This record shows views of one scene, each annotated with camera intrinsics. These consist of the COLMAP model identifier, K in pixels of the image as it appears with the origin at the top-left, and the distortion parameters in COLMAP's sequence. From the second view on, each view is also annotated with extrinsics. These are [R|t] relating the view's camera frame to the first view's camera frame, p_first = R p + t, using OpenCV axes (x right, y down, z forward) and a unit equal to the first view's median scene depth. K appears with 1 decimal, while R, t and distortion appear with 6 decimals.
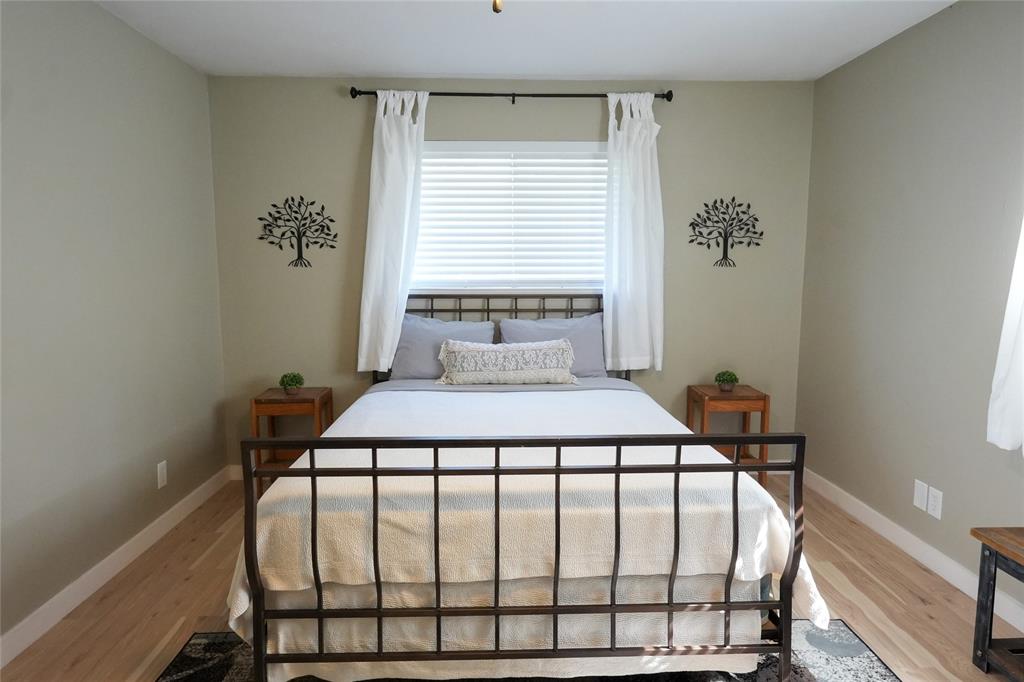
lens RADIAL K [[633.5, 0, 510.6], [0, 633.5, 336.3], [0, 0, 1]] dist [0.000772, -0.000613]
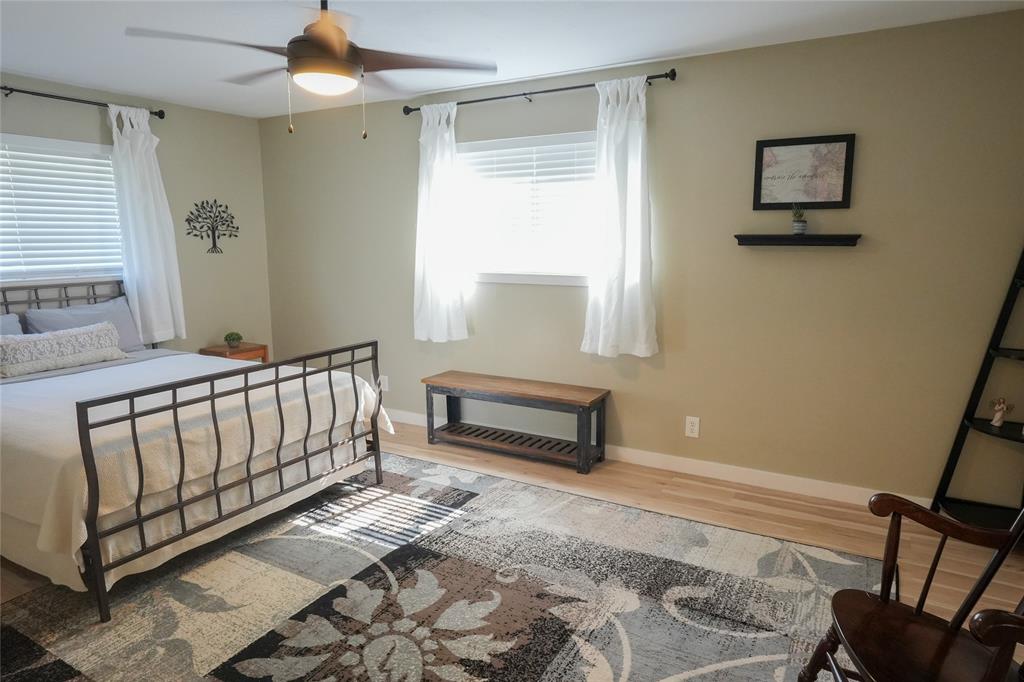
lens RADIAL K [[633.5, 0, 510.6], [0, 633.5, 336.3], [0, 0, 1]] dist [0.000772, -0.000613]
pose [[0.526462, -0.134339, 0.839518, -0.467484], [0.104131, 0.990192, 0.093150, 0.000309], [-0.843798, 0.038380, 0.535287, -0.201578]]
